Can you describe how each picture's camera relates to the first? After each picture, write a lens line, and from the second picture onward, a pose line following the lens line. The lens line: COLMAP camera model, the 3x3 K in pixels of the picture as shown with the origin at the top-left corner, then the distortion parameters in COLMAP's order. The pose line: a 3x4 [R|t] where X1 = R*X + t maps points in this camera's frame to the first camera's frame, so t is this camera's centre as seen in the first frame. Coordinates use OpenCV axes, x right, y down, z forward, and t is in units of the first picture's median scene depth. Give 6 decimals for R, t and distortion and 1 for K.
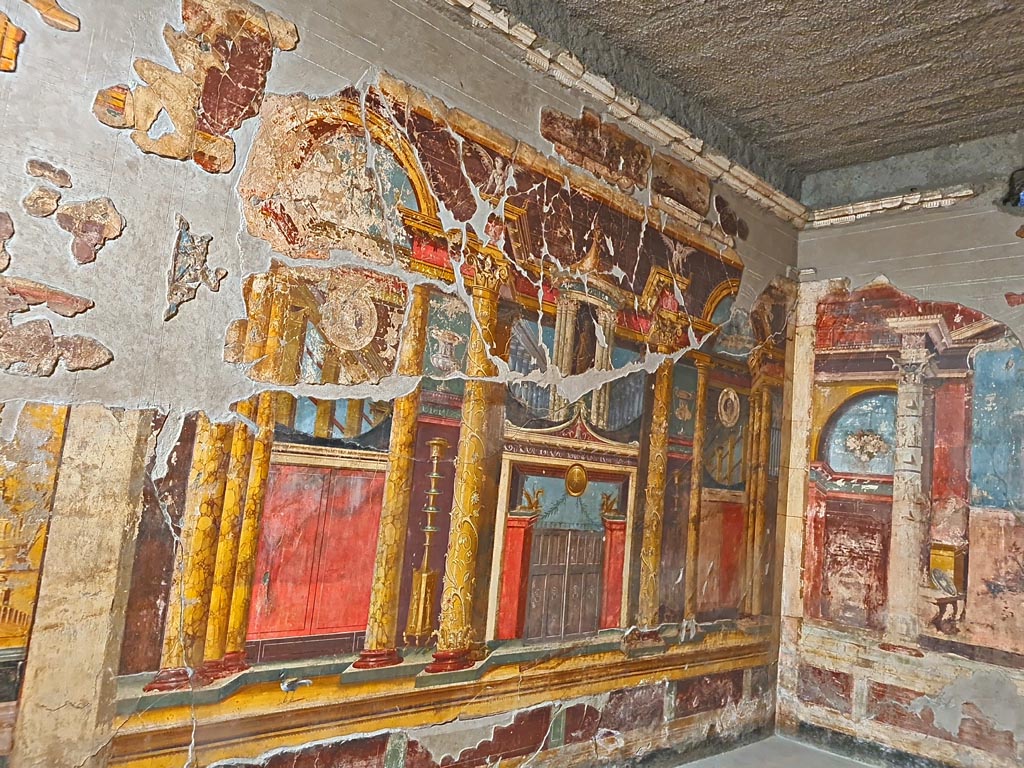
lens RADIAL K [[808.5, 0, 542.1], [0, 808.5, 389.1], [0, 0, 1]] dist [0.043716, -0.036074]
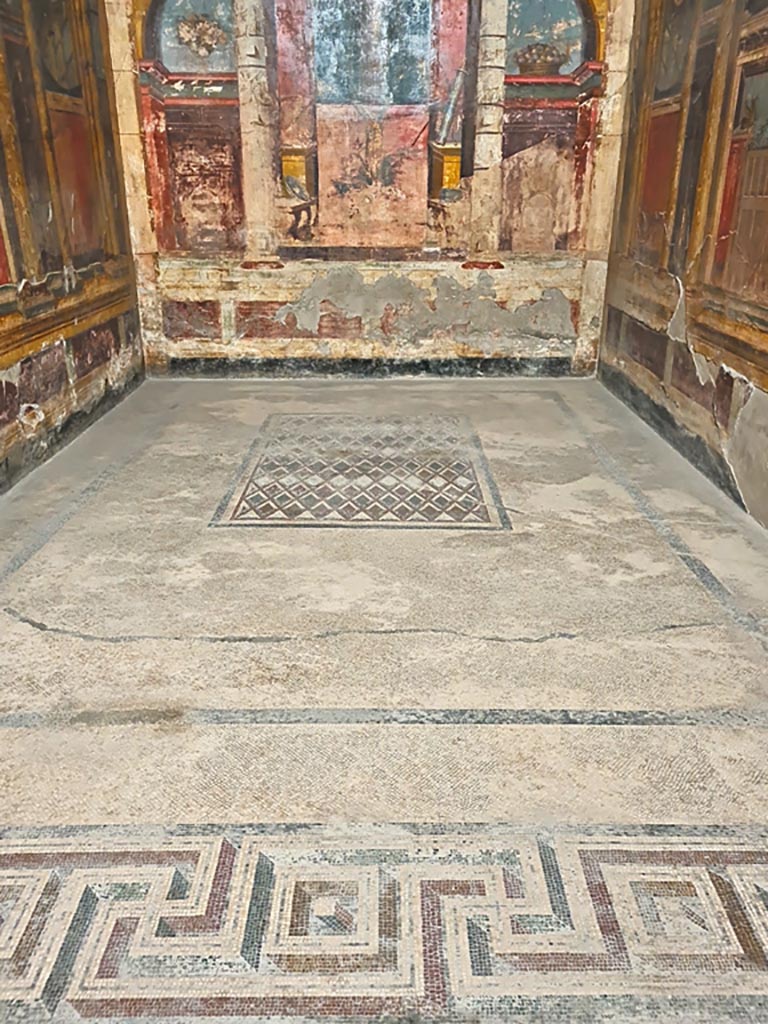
lens RADIAL K [[808.5, 0, 384.0], [0, 808.5, 512.0], [0, 0, 1]] dist [0.043716, -0.036074]
pose [[0.704292, -0.344142, 0.620918, -0.192078], [-0.019828, 0.864766, 0.501784, 0.070728], [-0.709633, -0.365714, 0.602224, 0.159458]]
